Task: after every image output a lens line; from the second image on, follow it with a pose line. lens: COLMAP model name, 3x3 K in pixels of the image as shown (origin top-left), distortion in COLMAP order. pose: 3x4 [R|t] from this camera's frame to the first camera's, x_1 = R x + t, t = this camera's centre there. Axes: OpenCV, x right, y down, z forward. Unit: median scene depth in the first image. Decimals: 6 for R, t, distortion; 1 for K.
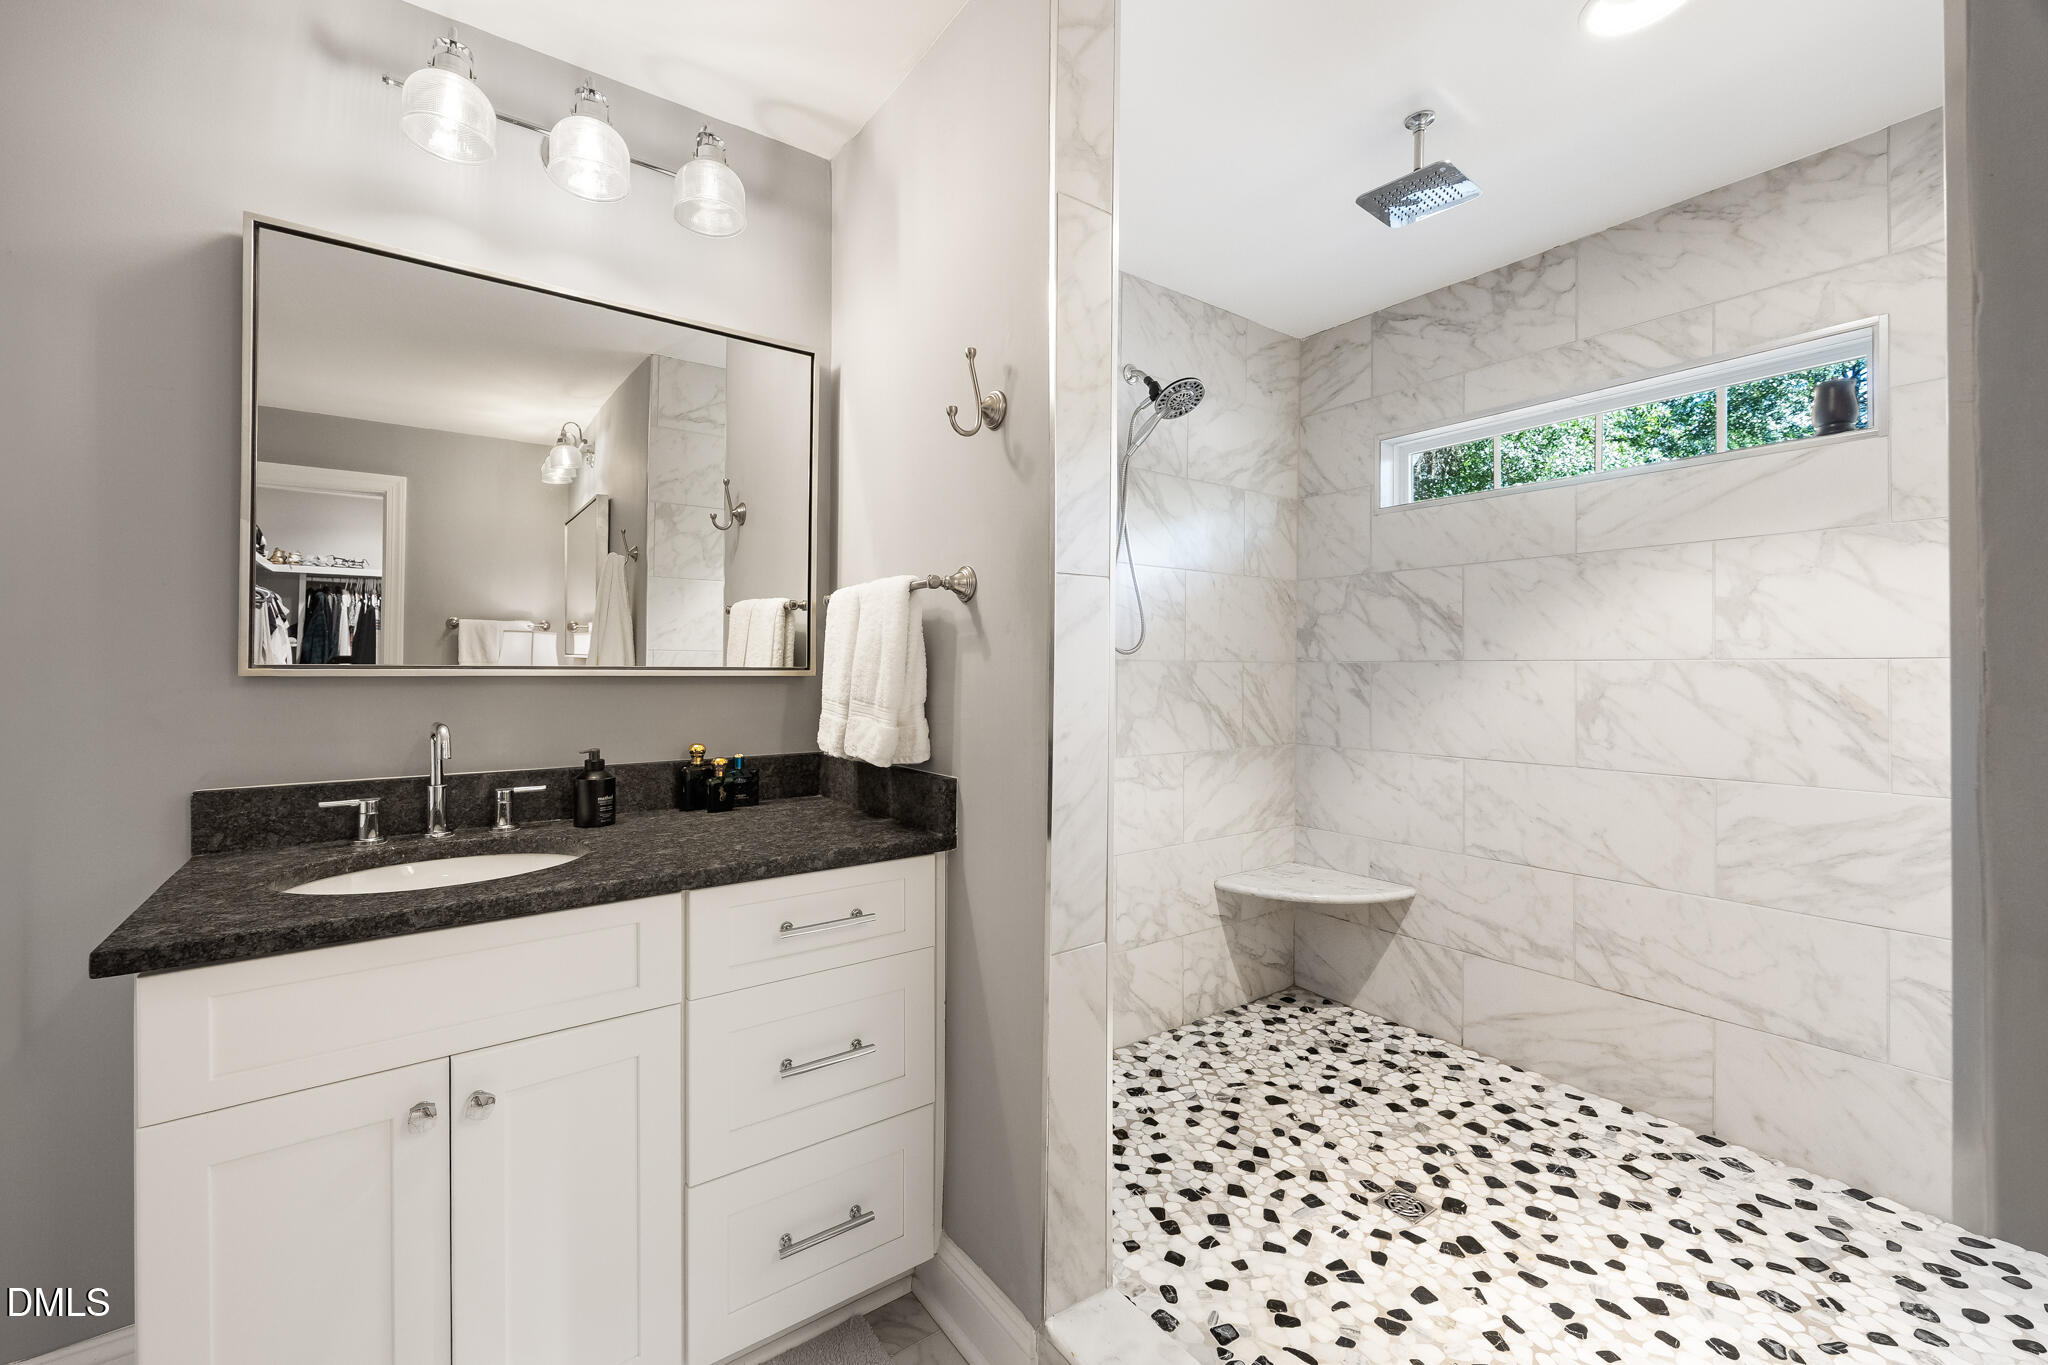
lens RADIAL K [[830.4, 0, 1017.8], [0, 830.4, 669.1], [0, 0, 1]] dist [-0.002196, -0.000222]
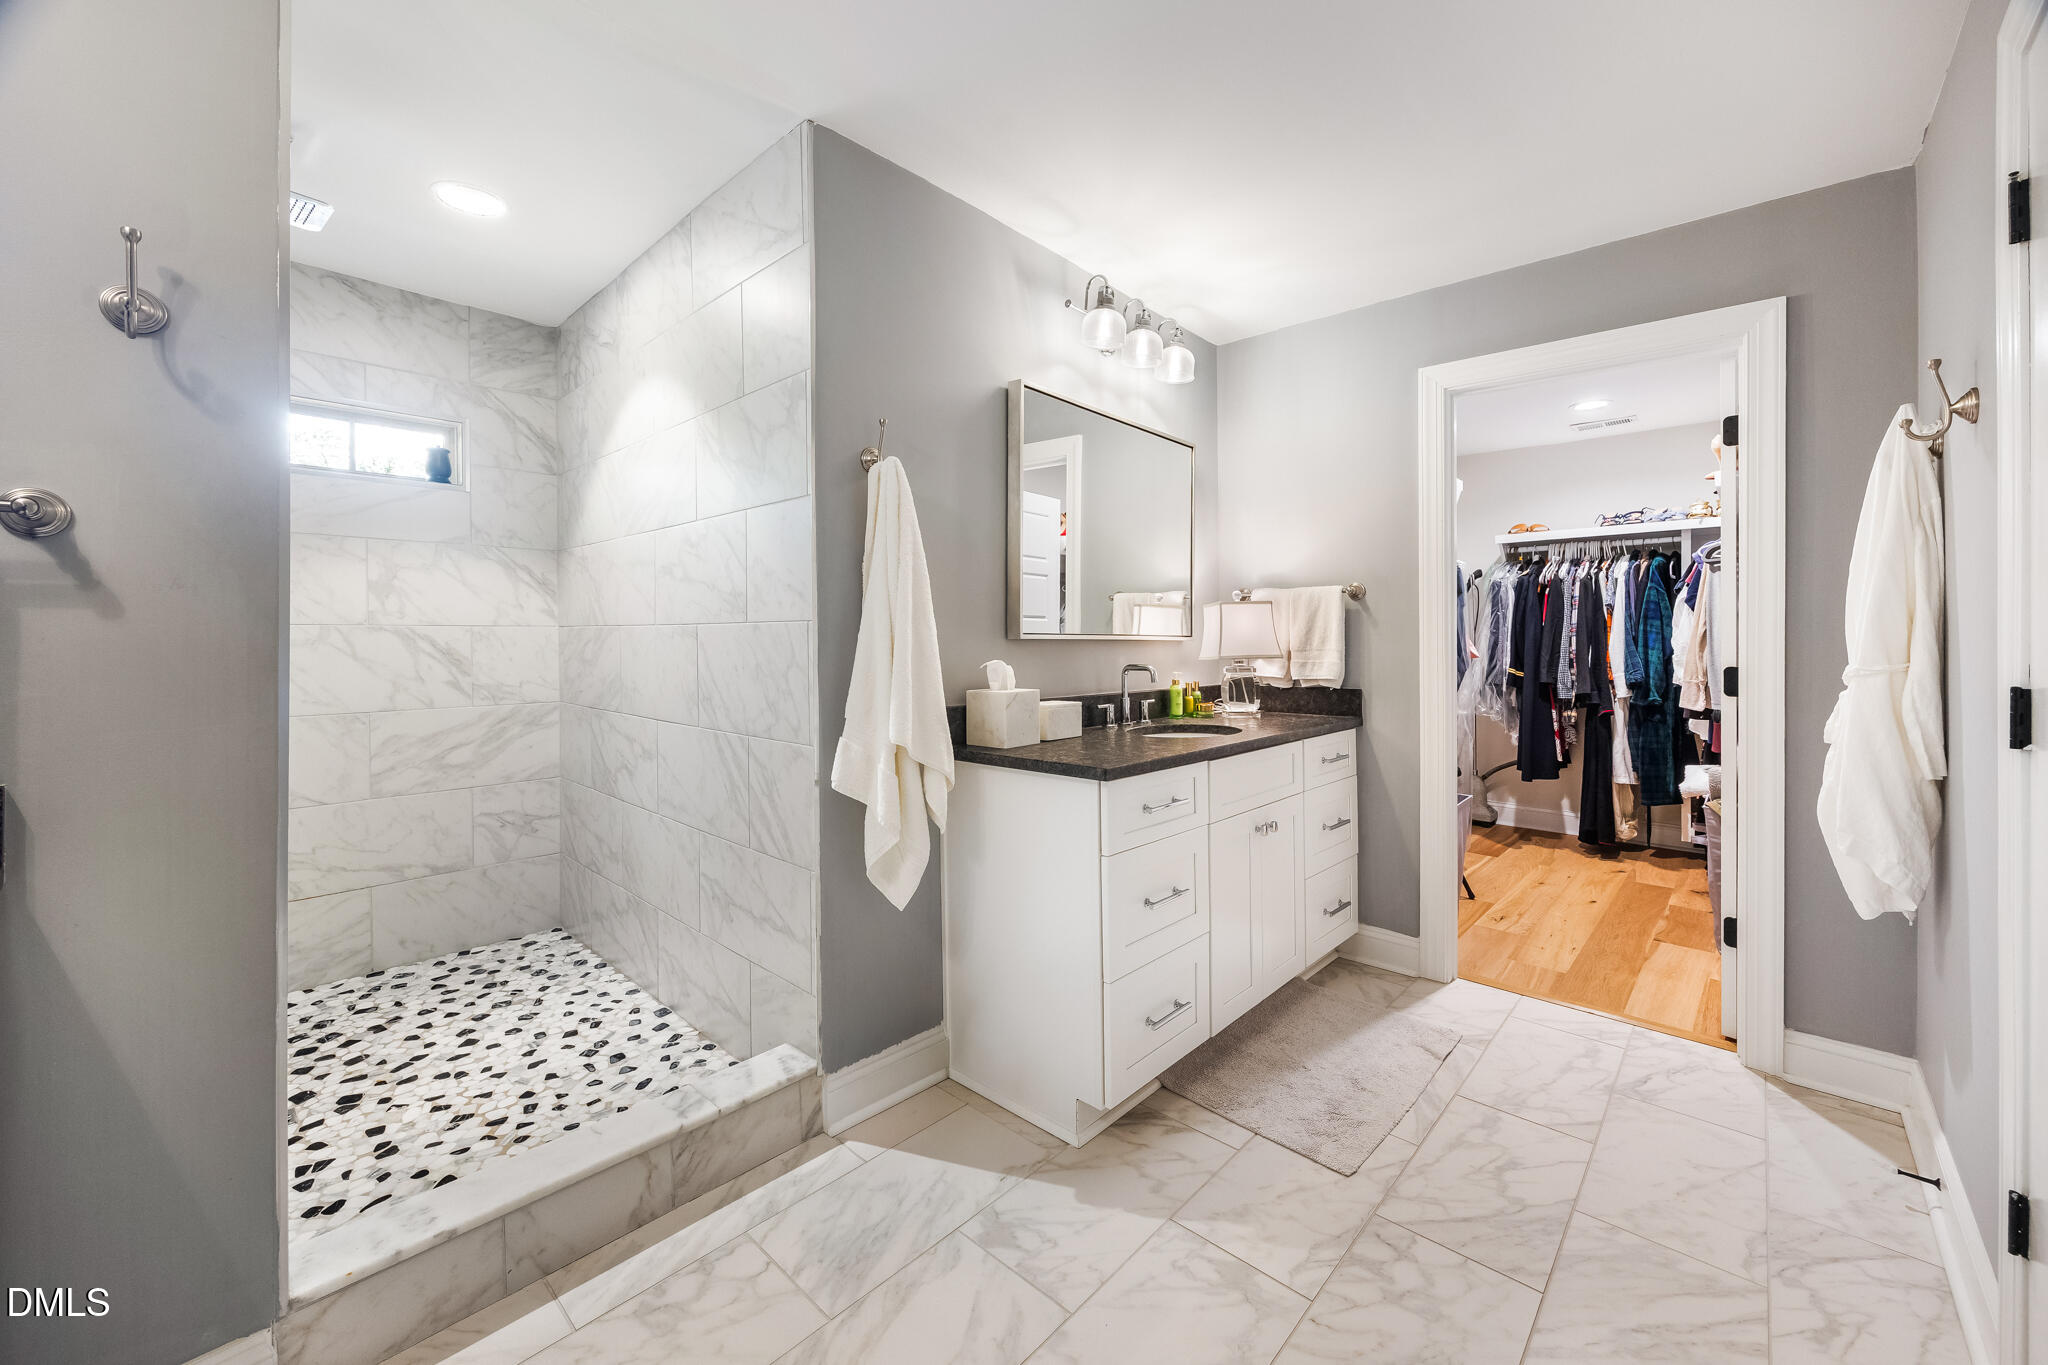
lens RADIAL K [[830.4, 0, 993.4], [0, 830.4, 635.8], [0, 0, 1]] dist [-0.002196, -0.000222]
pose [[-0.178025, -0.002804, 0.984022, -0.774322], [-0.000234, 0.999996, 0.002807, 0.002168], [-0.984026, 0.000270, -0.178025, 0.257986]]
